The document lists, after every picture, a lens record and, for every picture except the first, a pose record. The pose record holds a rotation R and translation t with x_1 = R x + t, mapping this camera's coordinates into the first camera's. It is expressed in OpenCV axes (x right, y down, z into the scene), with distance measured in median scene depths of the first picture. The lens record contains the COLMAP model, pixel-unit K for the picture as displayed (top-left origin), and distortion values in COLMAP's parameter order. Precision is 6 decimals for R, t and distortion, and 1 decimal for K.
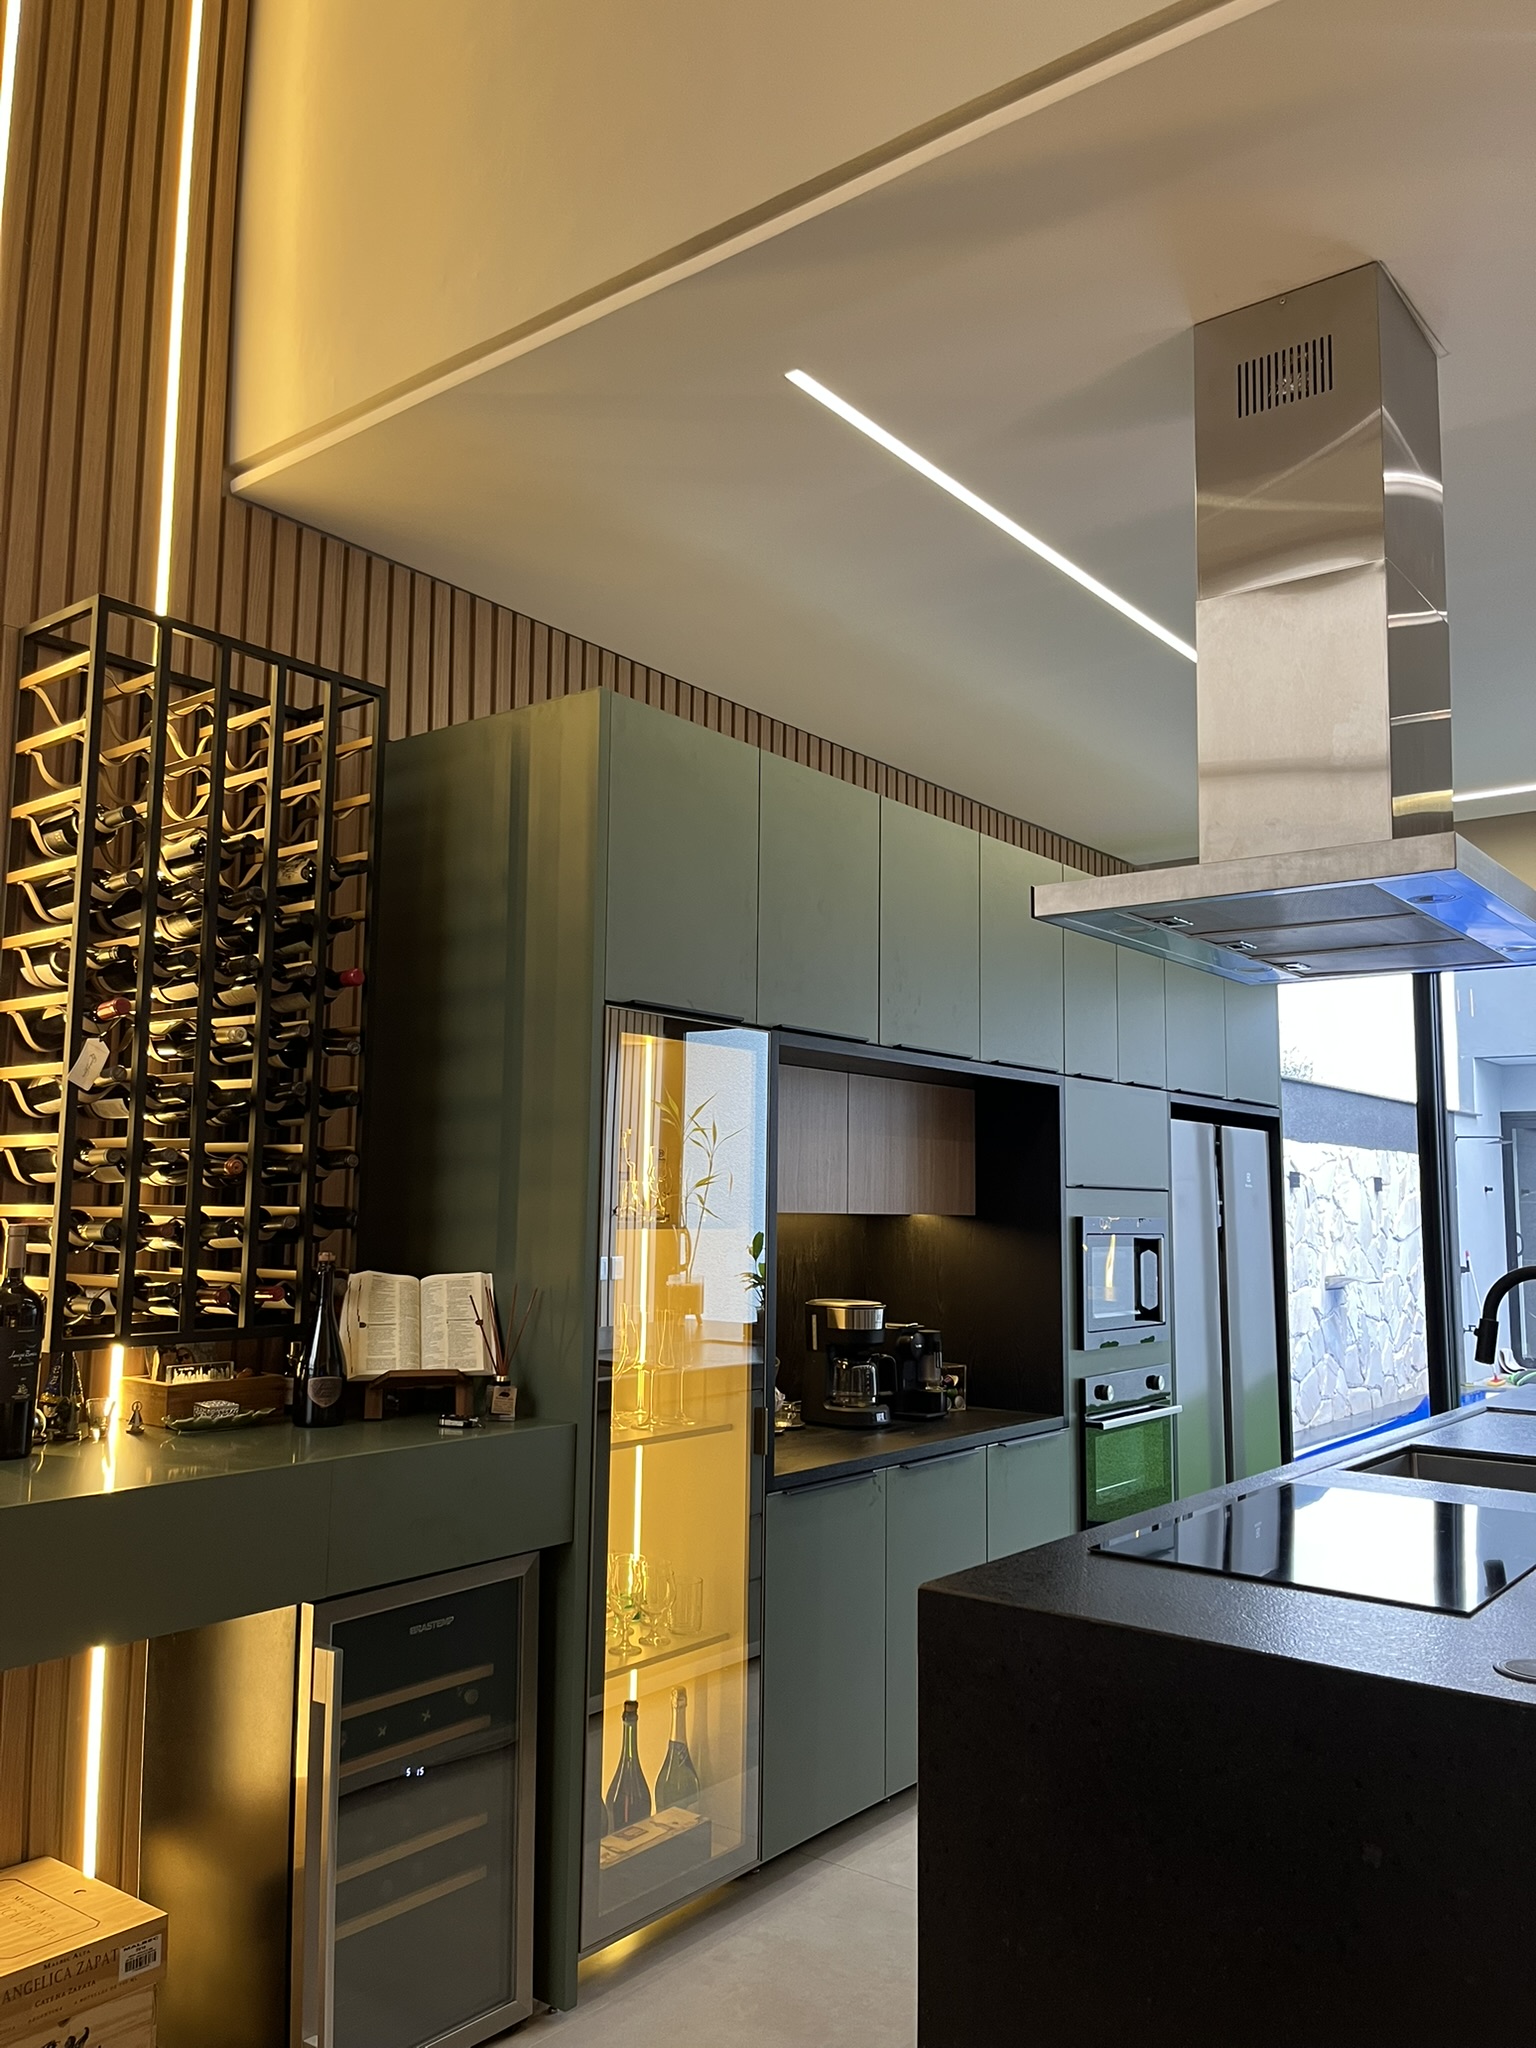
lens RADIAL K [[1543.5, 0, 768.0], [0, 1543.5, 1024.0], [0, 0, 1]] dist [0.061870, -0.092916]
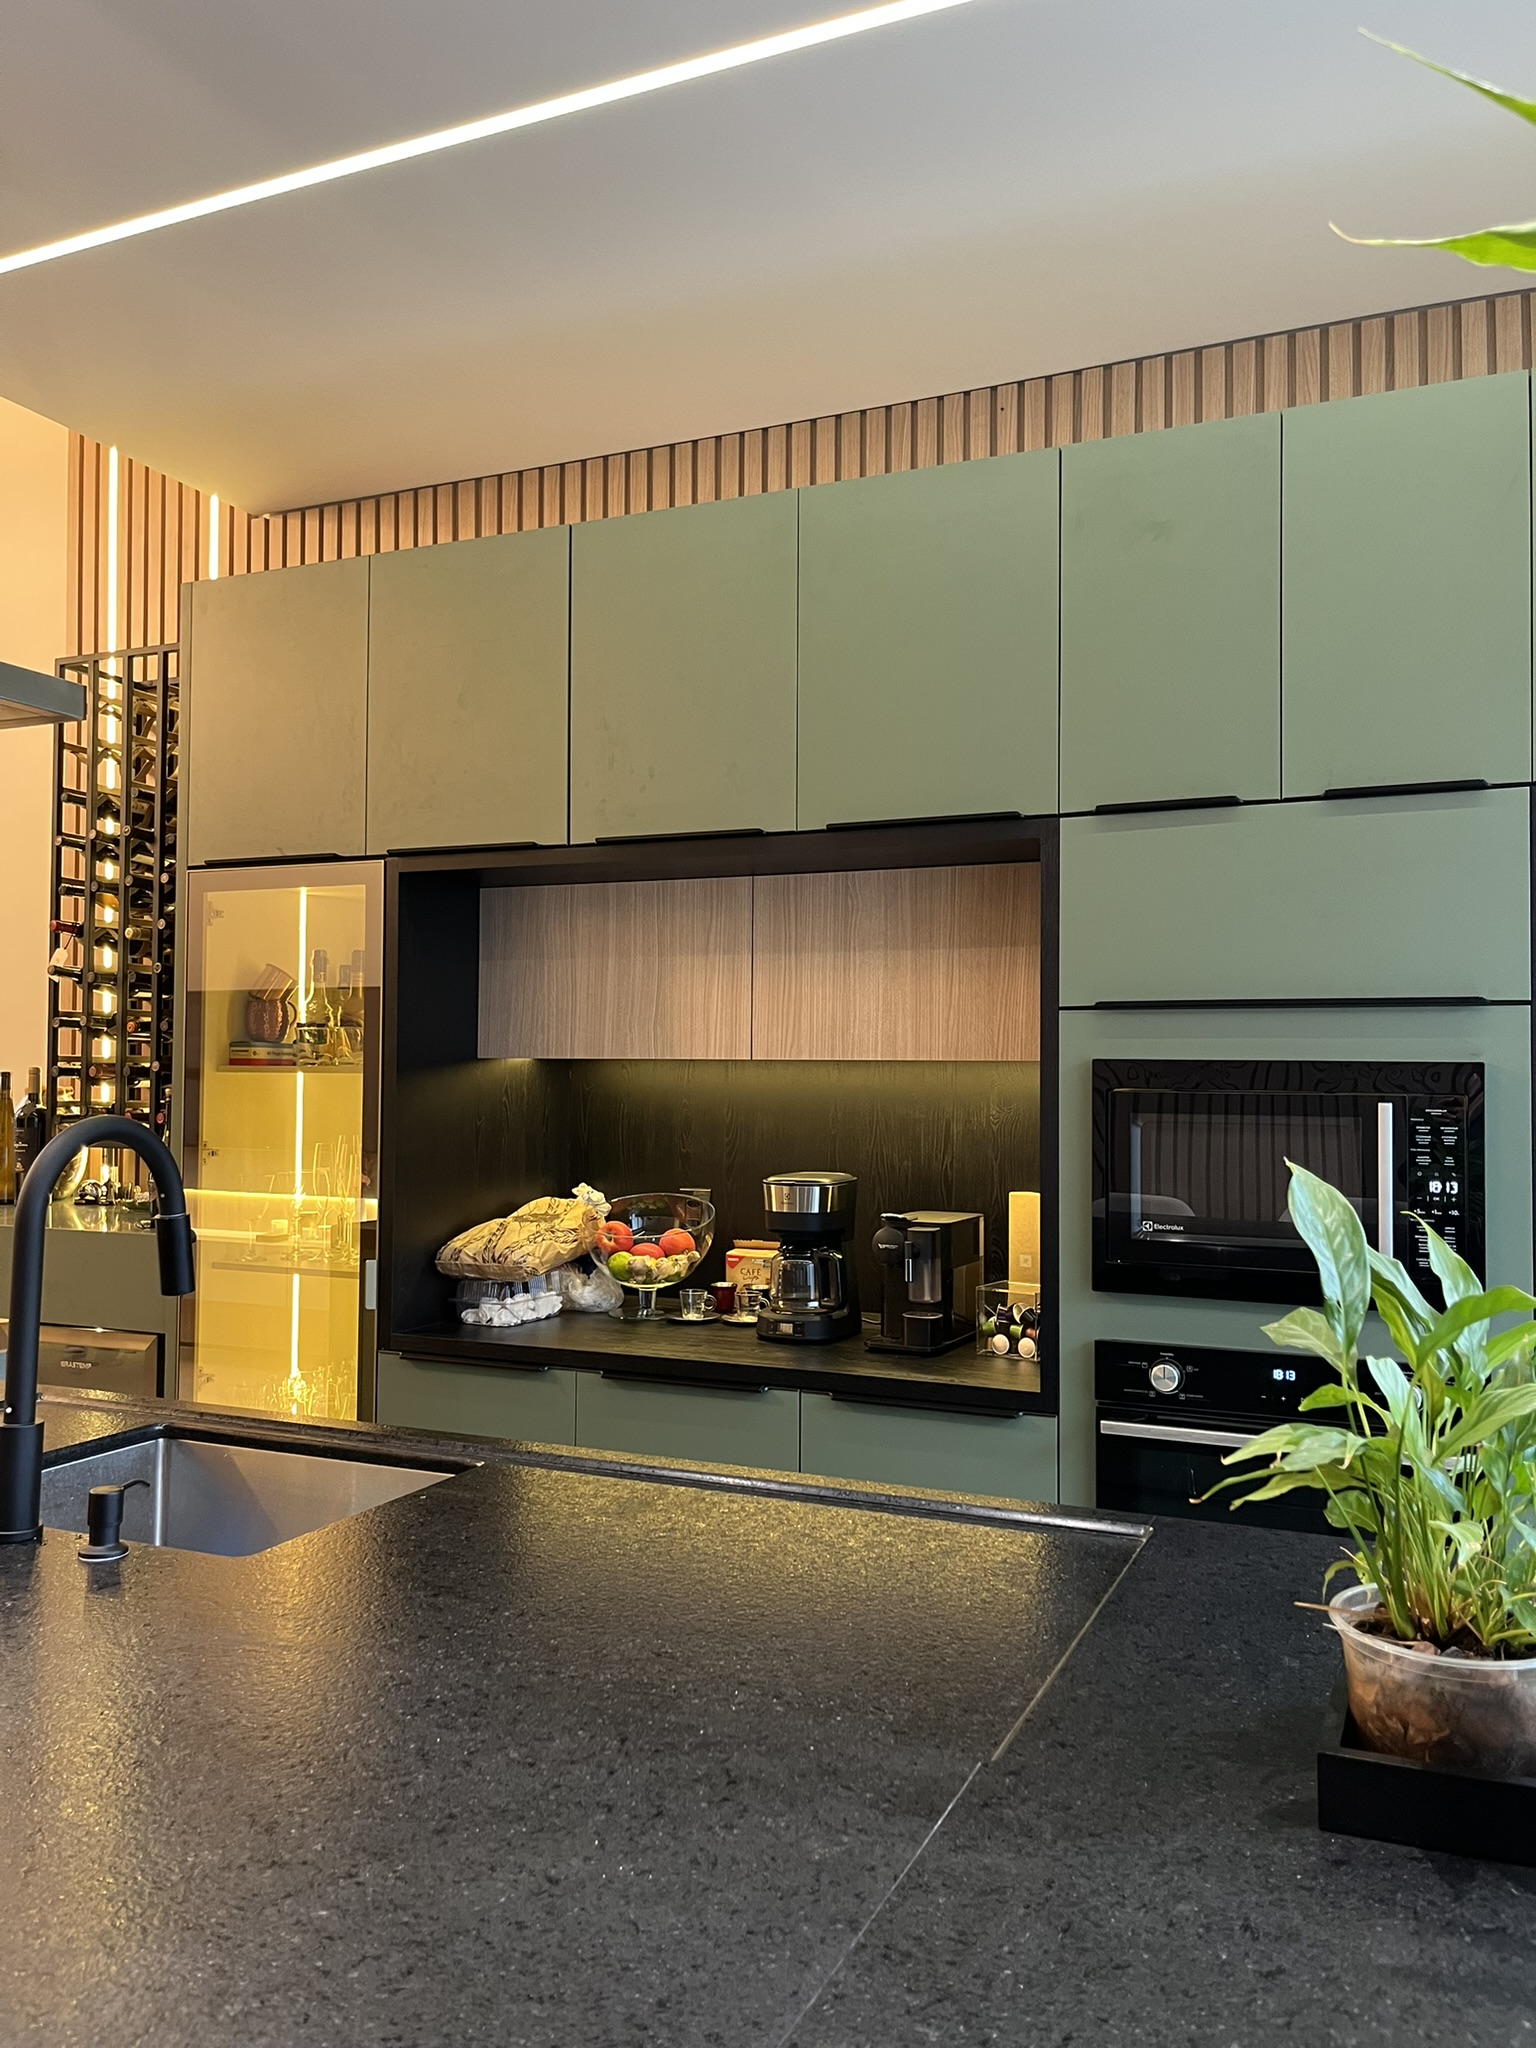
lens RADIAL K [[1543.5, 0, 768.0], [0, 1543.5, 1024.0], [0, 0, 1]] dist [0.061870, -0.092916]
pose [[0.245811, -0.045128, -0.968267, 1.102614], [0.106463, 0.994129, -0.019306, 0.167910], [0.963453, -0.098339, 0.249173, 1.133581]]
